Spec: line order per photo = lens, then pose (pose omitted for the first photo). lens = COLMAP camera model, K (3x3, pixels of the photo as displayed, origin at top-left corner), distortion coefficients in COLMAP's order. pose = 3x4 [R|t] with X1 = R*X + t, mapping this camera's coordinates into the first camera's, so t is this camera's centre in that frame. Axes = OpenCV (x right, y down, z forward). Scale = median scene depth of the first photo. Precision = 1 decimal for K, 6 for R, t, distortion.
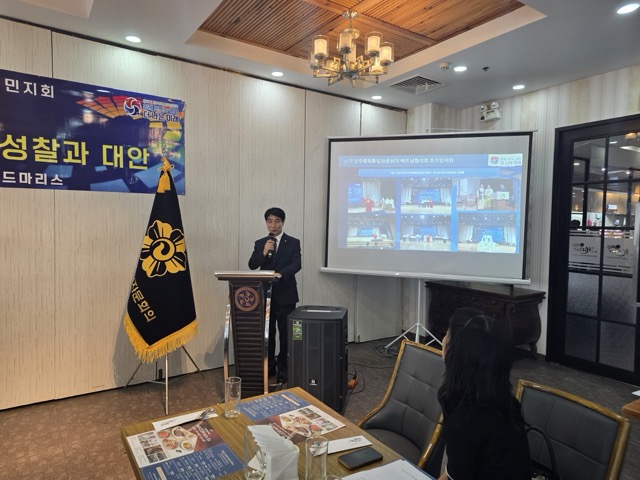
lens RADIAL K [[402.8, 0, 303.7], [0, 402.8, 237.0], [0, 0, 1]] dist [0.029472, -0.000343]
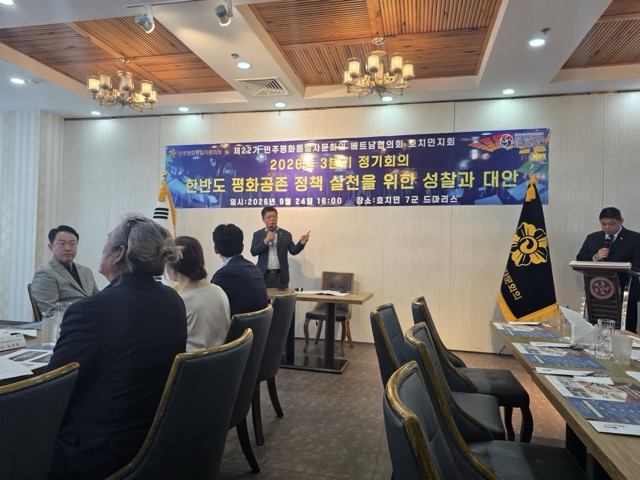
lens RADIAL K [[438.5, 0, 320.0], [0, 438.5, 240.0], [0, 0, 1]] dist [0.082524, -0.079821]
pose [[0.703666, -0.020230, -0.710243, 0.180966], [-0.043922, 0.996445, -0.071897, 0.138250], [0.709172, 0.081786, 0.700275, -0.436802]]
